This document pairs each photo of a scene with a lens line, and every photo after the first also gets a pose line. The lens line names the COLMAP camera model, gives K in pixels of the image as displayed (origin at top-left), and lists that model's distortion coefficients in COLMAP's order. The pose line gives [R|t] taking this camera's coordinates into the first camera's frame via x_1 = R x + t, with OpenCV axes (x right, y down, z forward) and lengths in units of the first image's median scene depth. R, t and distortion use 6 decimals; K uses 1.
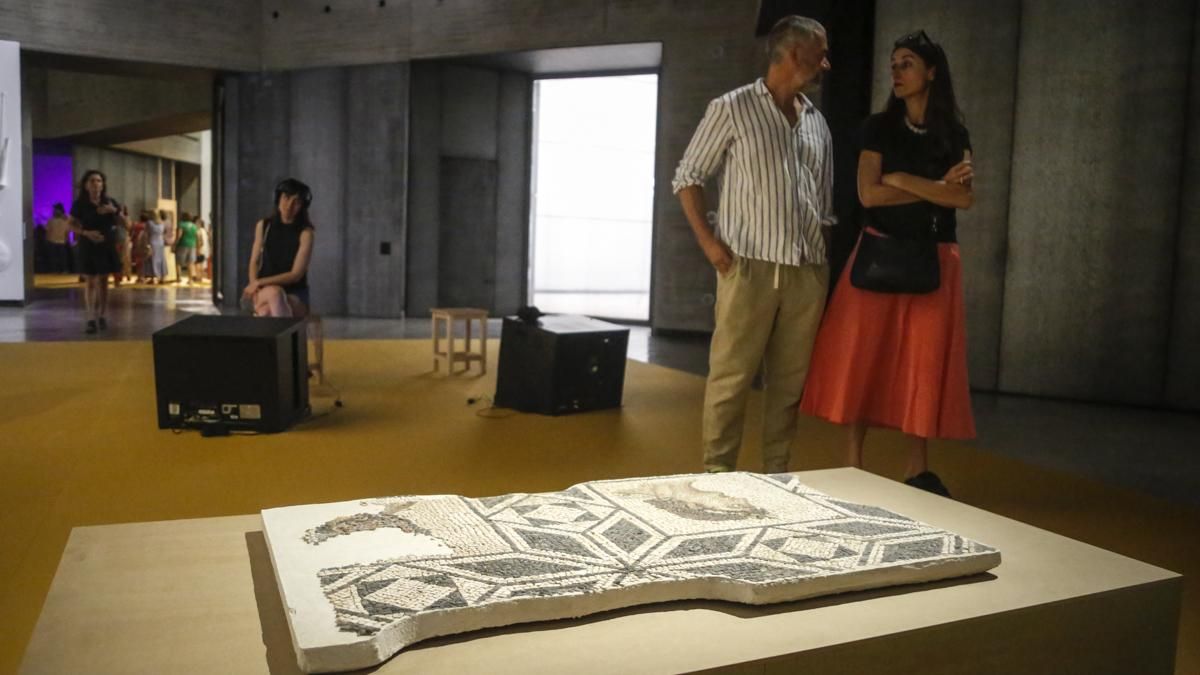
lens RADIAL K [[948.4, 0, 604.2], [0, 948.4, 334.4], [0, 0, 1]] dist [-0.064627, 0.048119]
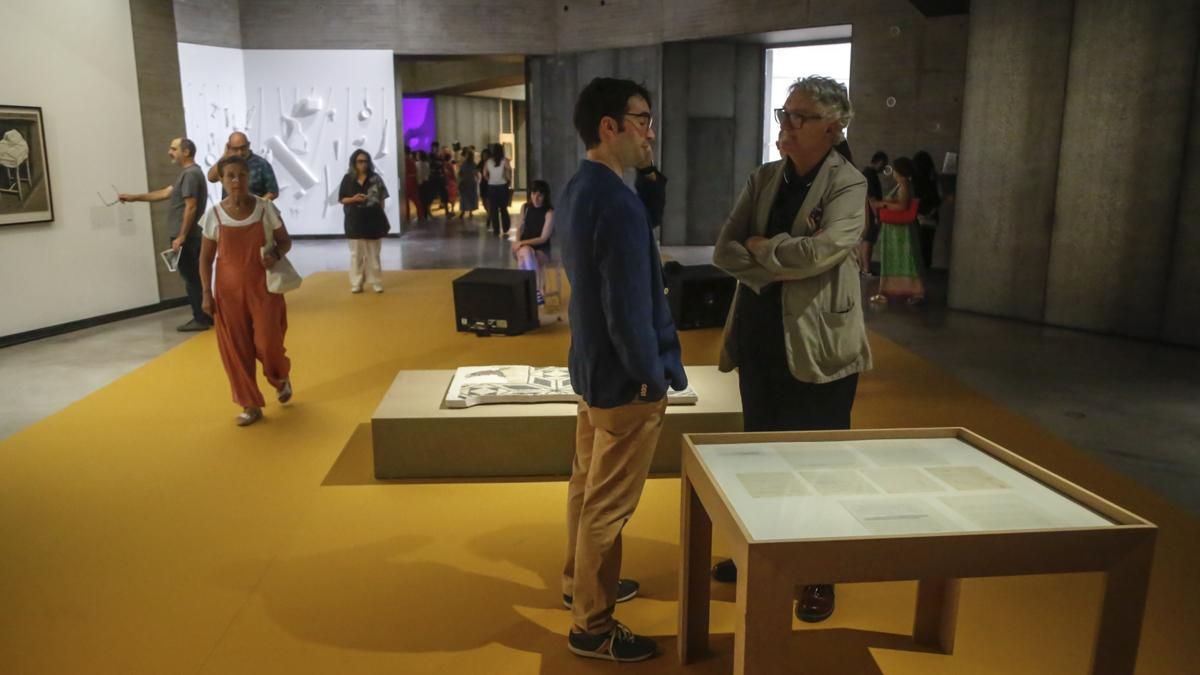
lens RADIAL K [[948.4, 0, 599.3], [0, 948.4, 342.2], [0, 0, 1]] dist [-0.064627, 0.048119]
pose [[0.936007, 0.039988, -0.349704, 0.318462], [0.000480, 0.993380, 0.114876, -0.067117], [0.351982, -0.107692, 0.929791, -0.464318]]
